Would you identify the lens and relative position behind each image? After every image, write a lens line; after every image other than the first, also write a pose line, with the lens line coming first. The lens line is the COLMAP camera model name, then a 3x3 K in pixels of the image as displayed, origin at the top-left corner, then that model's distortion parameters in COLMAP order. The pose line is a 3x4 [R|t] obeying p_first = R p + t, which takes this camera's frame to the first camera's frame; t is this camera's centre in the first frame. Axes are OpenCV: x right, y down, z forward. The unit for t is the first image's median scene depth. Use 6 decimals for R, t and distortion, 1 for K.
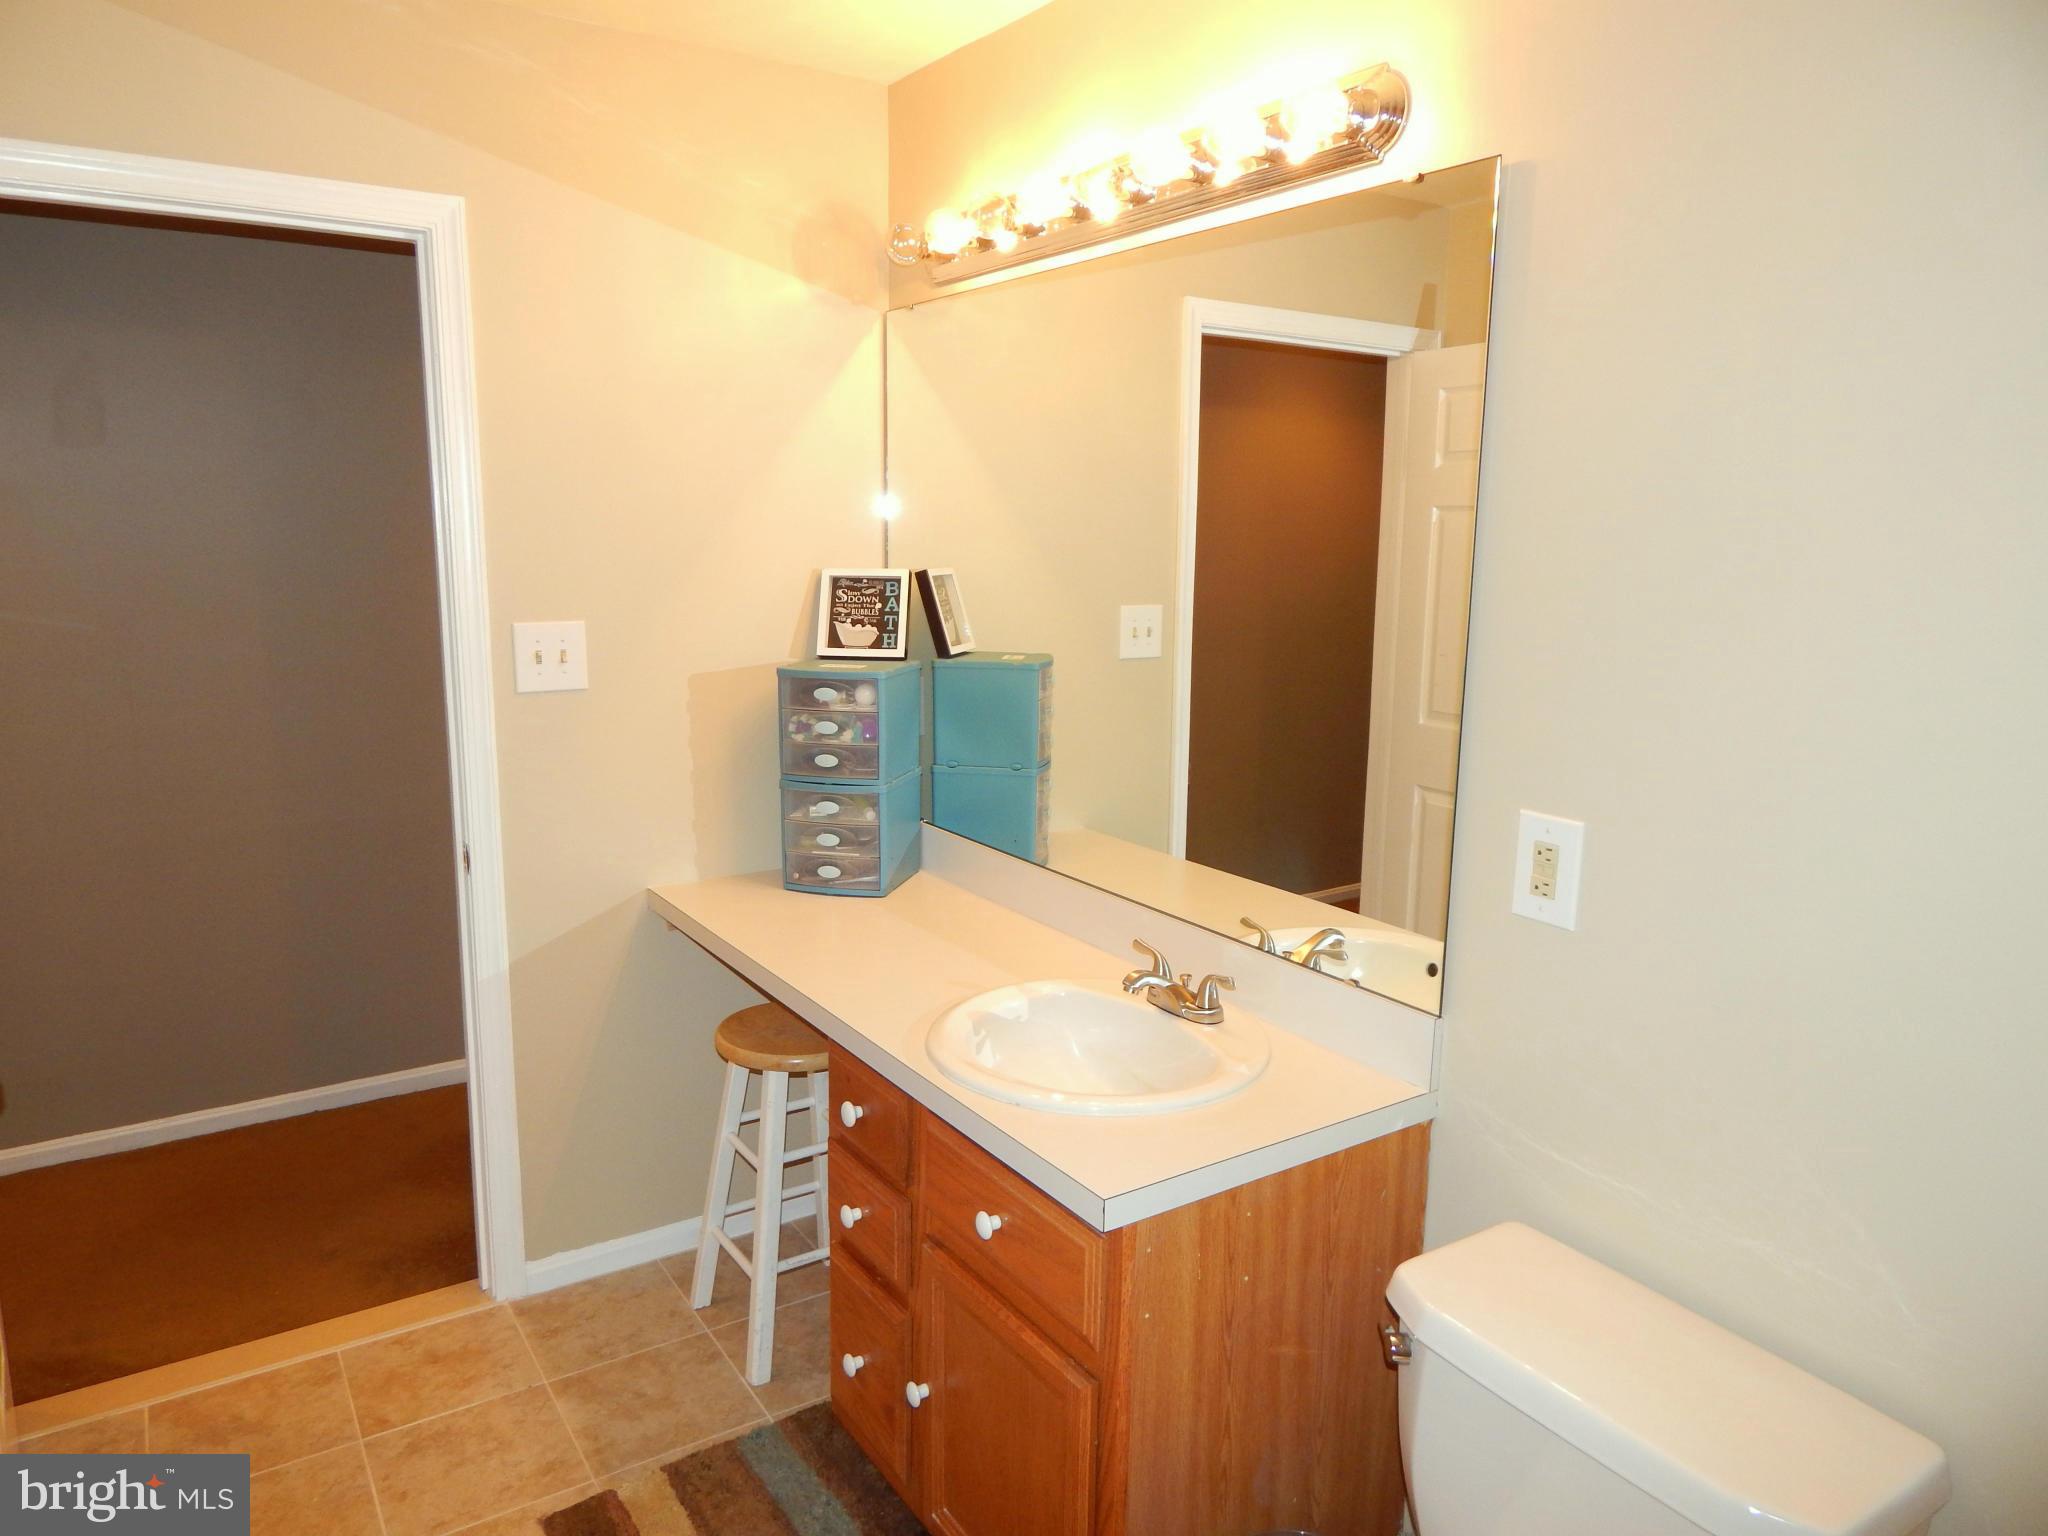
lens RADIAL K [[1335.9, 0, 1023.5], [0, 1335.9, 761.1], [0, 0, 1]] dist [-0.008092, -0.005236]
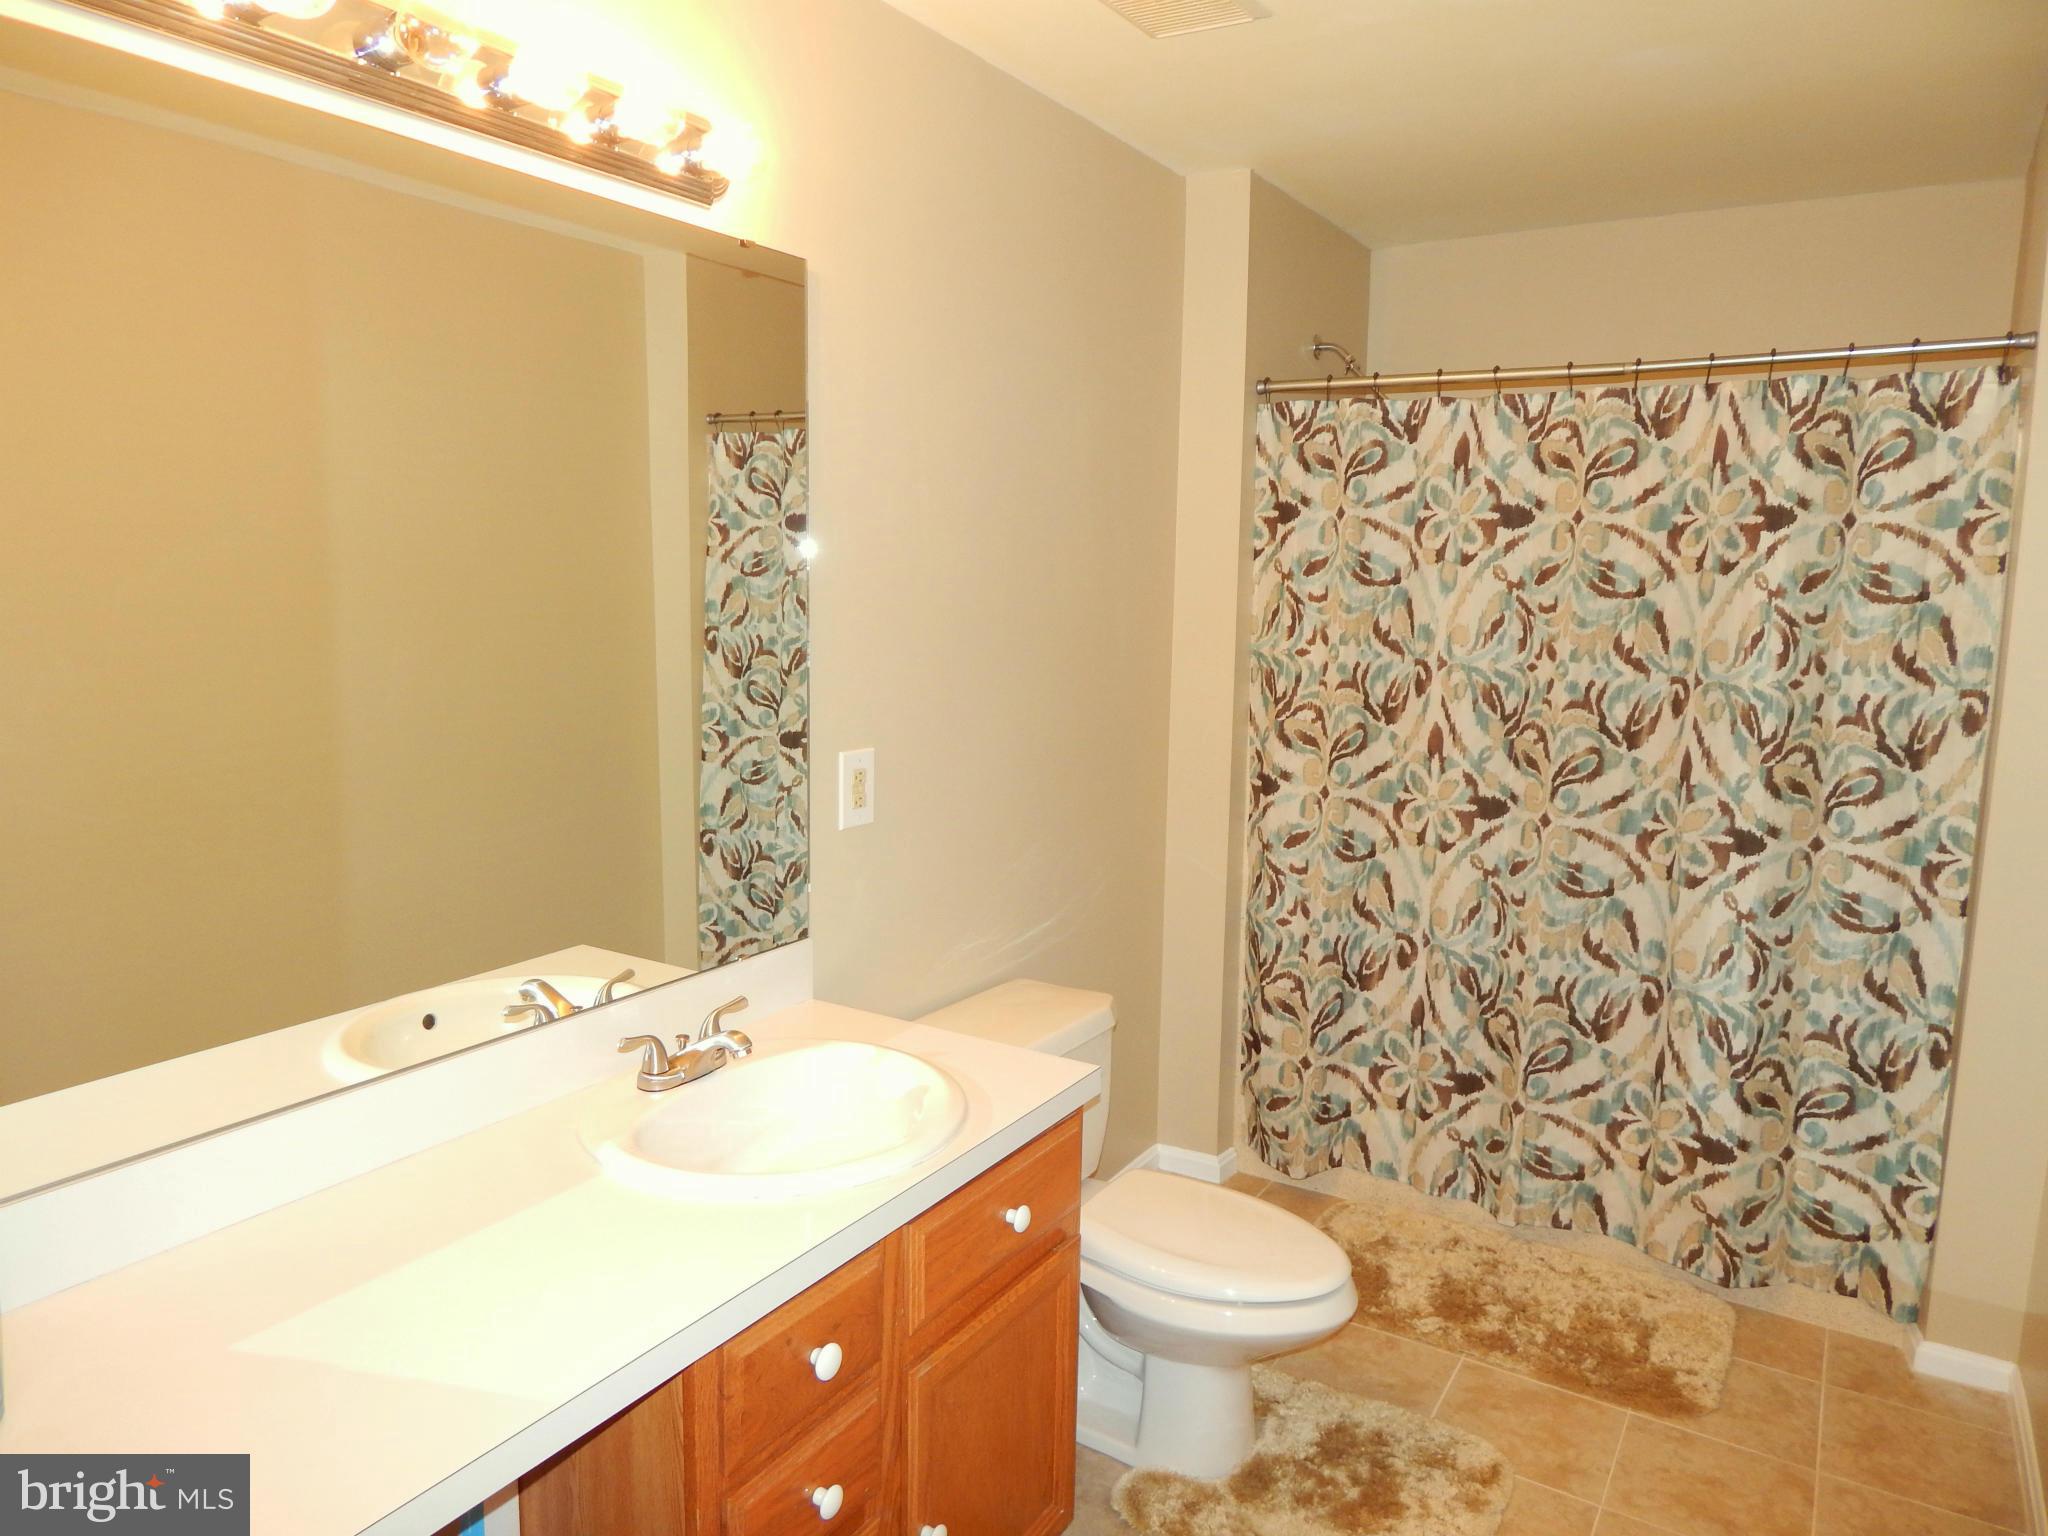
lens RADIAL K [[1335.9, 0, 1023.5], [0, 1335.9, 761.1], [0, 0, 1]] dist [-0.008092, -0.005236]
pose [[-0.391518, -0.156035, 0.906845, -0.901220], [0.134300, 0.965275, 0.224071, -0.226344], [-0.910317, 0.209516, -0.356967, 1.262287]]
